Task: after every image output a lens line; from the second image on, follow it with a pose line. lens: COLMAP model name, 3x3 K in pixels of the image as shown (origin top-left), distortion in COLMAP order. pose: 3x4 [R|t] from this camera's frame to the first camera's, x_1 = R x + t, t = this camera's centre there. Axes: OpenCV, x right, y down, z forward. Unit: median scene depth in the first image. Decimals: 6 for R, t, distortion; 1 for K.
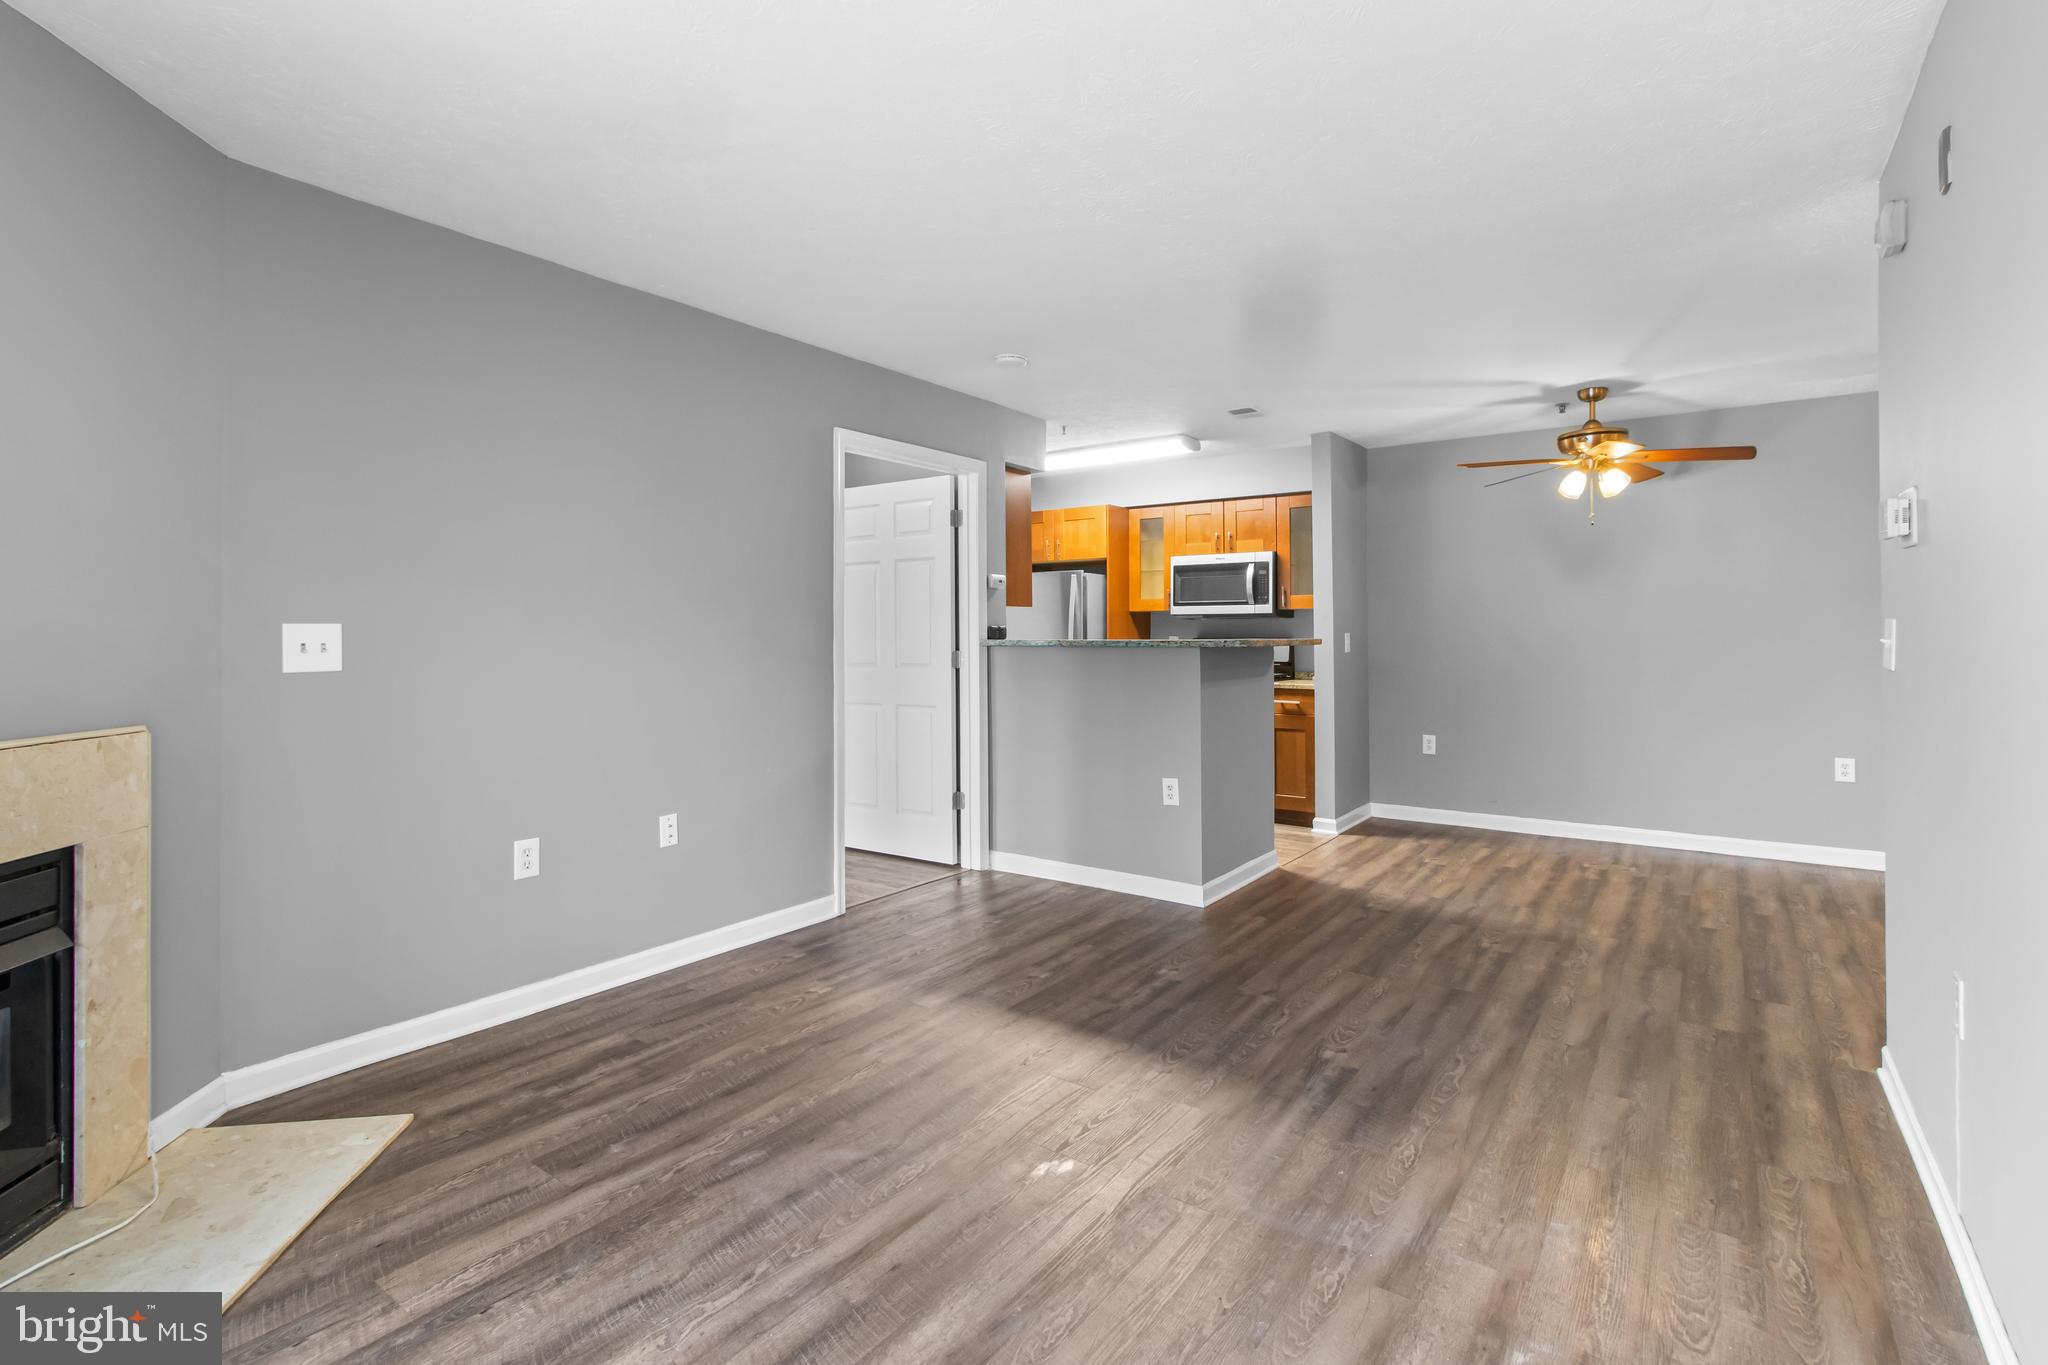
lens RADIAL K [[948.9, 0, 1034.1], [0, 948.9, 646.2], [0, 0, 1]] dist [-0.000384, -0.000396]
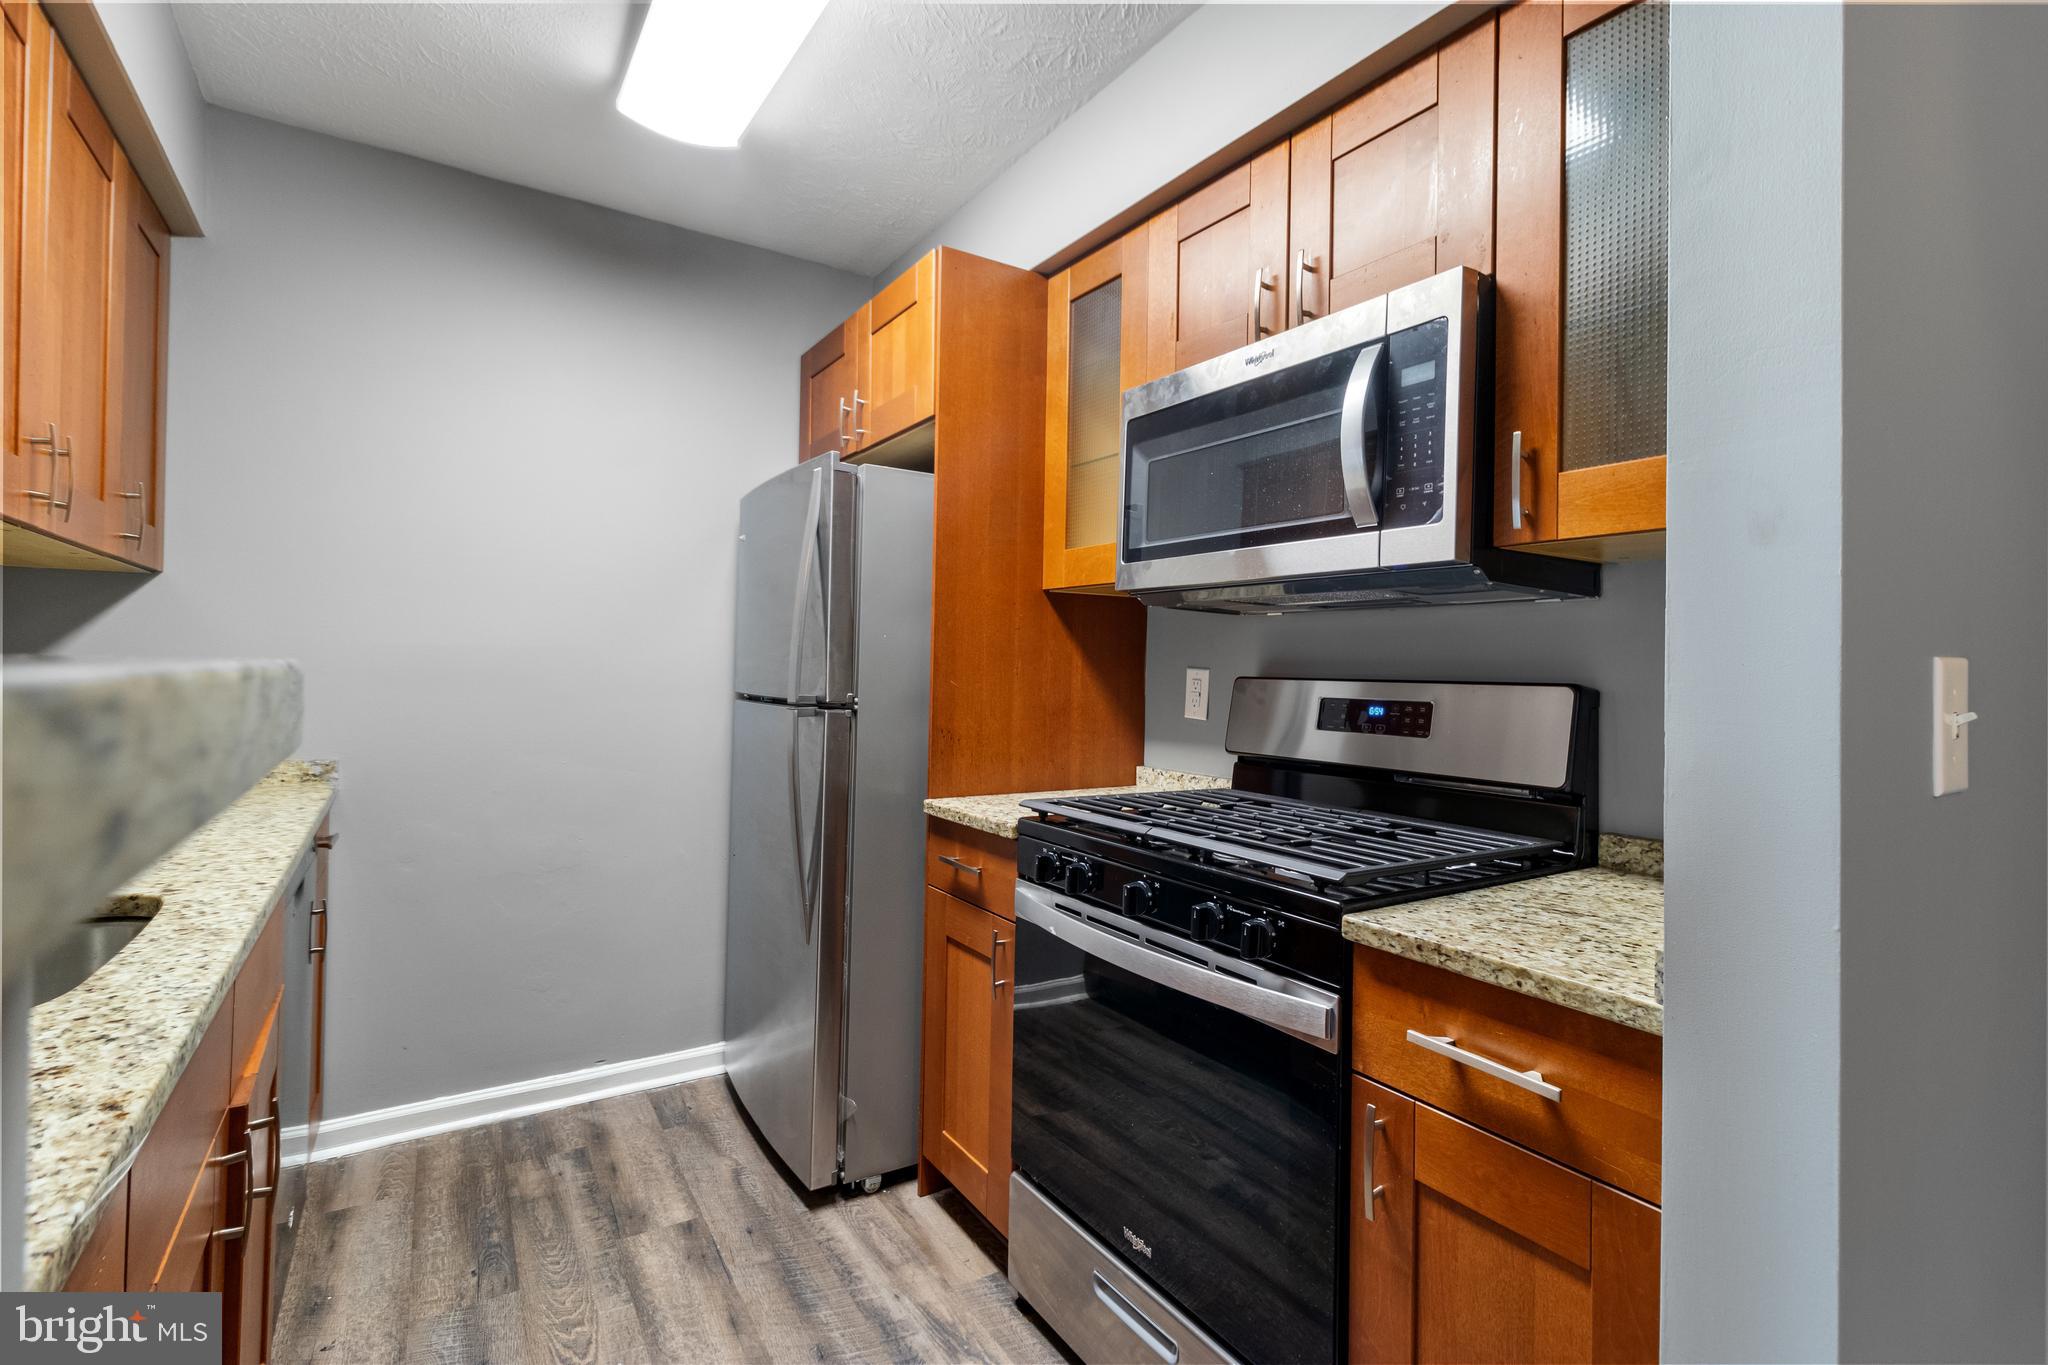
lens RADIAL K [[936.5, 0, 1042.3], [0, 936.5, 659.3], [0, 0, 1]] dist [-0.000699, -0.000593]
pose [[0.936061, 0.018366, -0.351357, 0.320458], [-0.027555, 0.999396, -0.021169, -0.008947], [0.350756, 0.029497, 0.936002, 1.042092]]
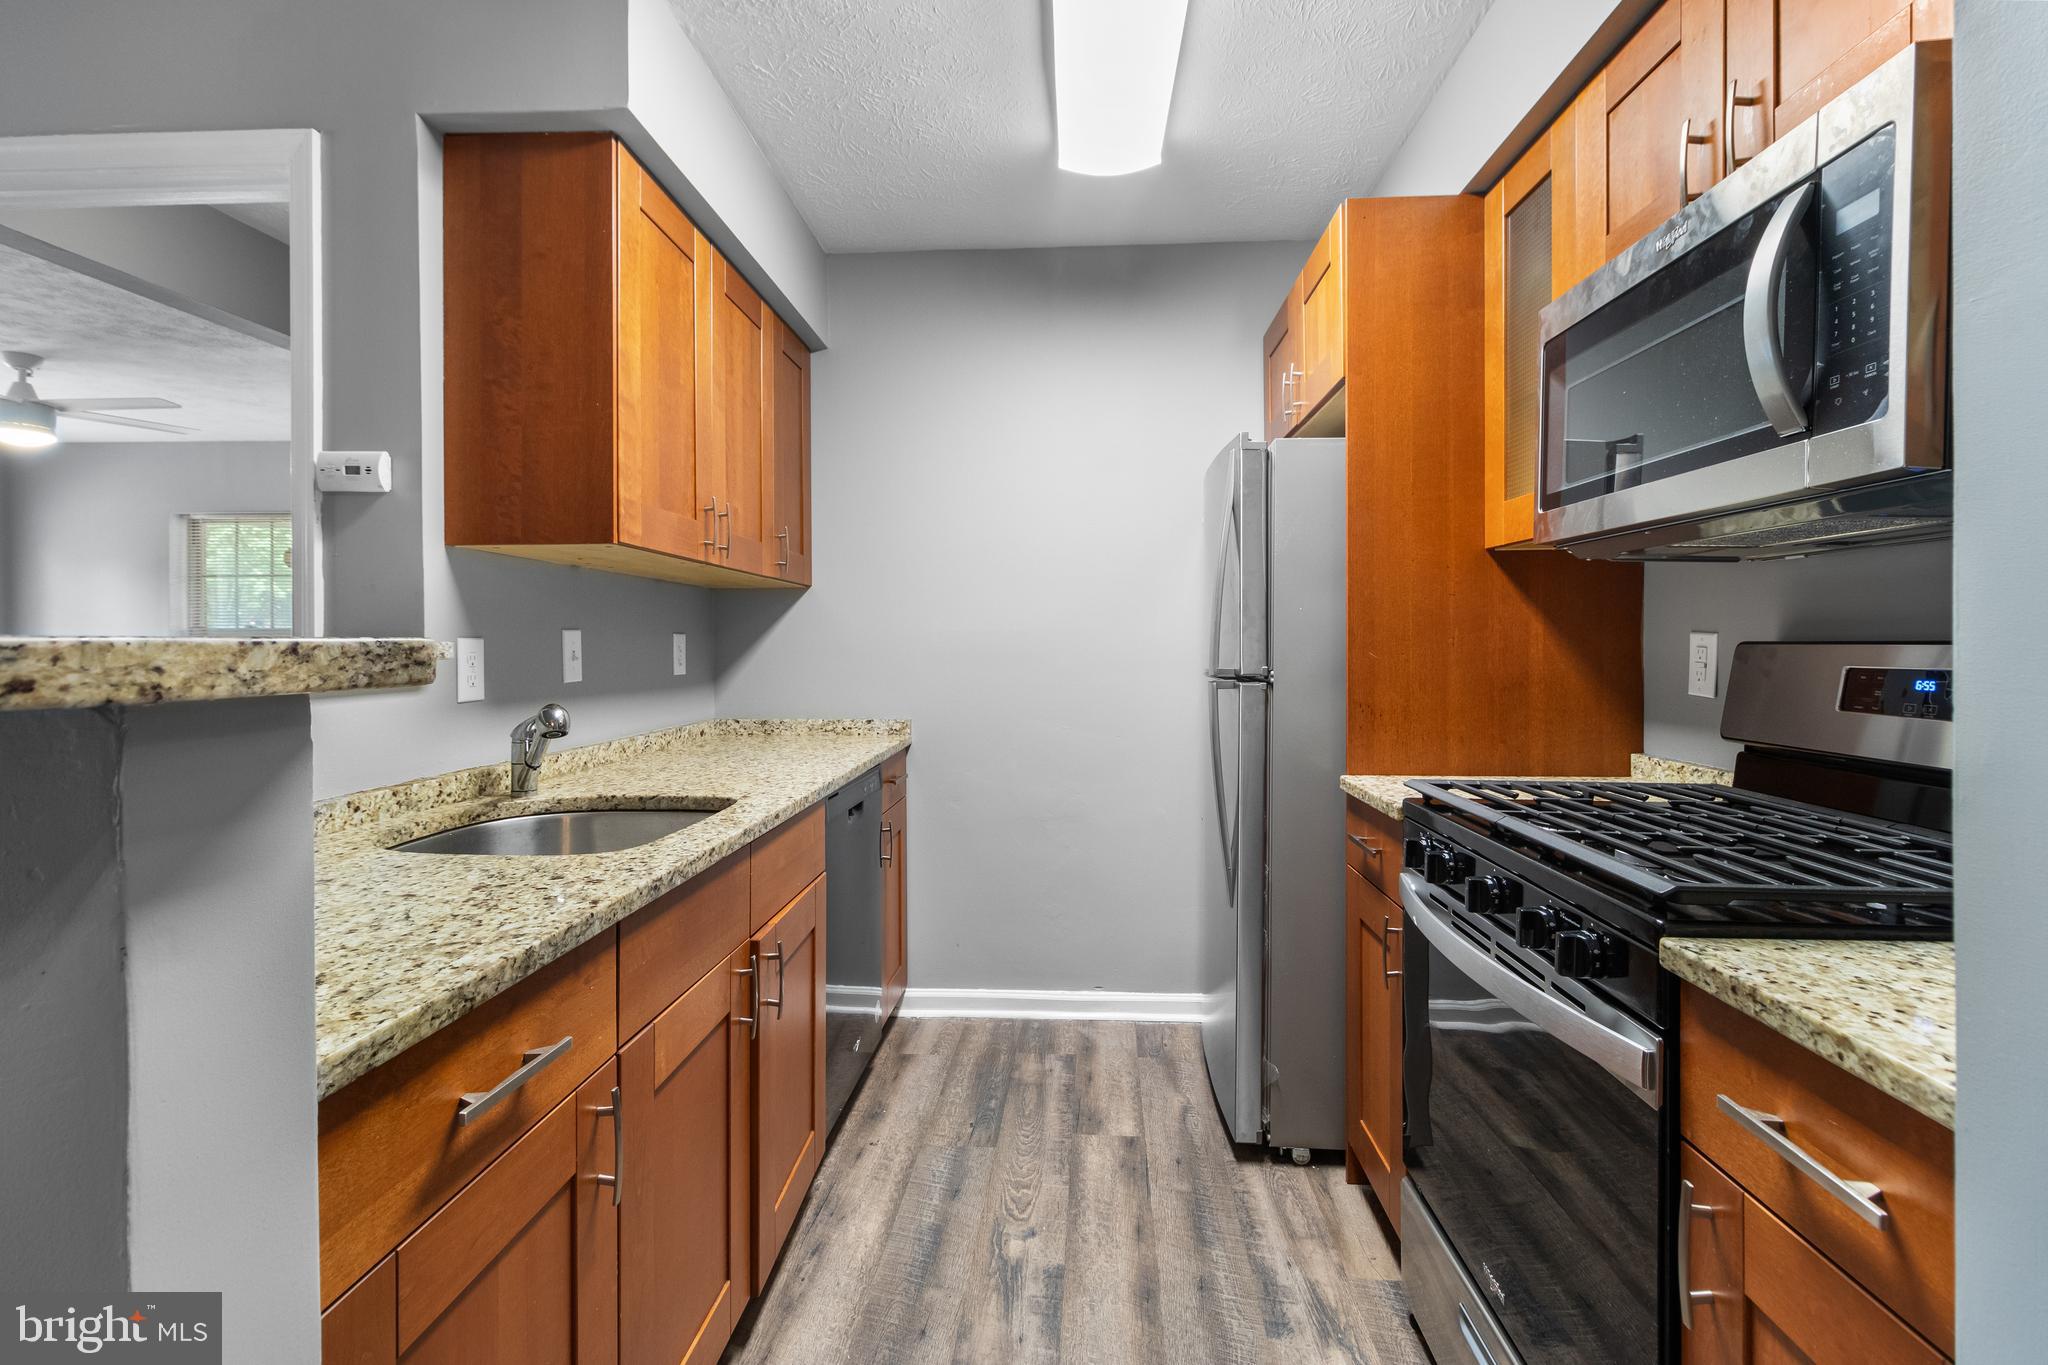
lens RADIAL K [[948.9, 0, 1034.1], [0, 948.9, 646.2], [0, 0, 1]] dist [-0.000384, -0.000396]
pose [[0.542843, 0.005263, -0.839818, 0.404139], [-0.009434, 0.999955, 0.000169, -0.008596], [0.839781, 0.007831, 0.542868, 1.084588]]
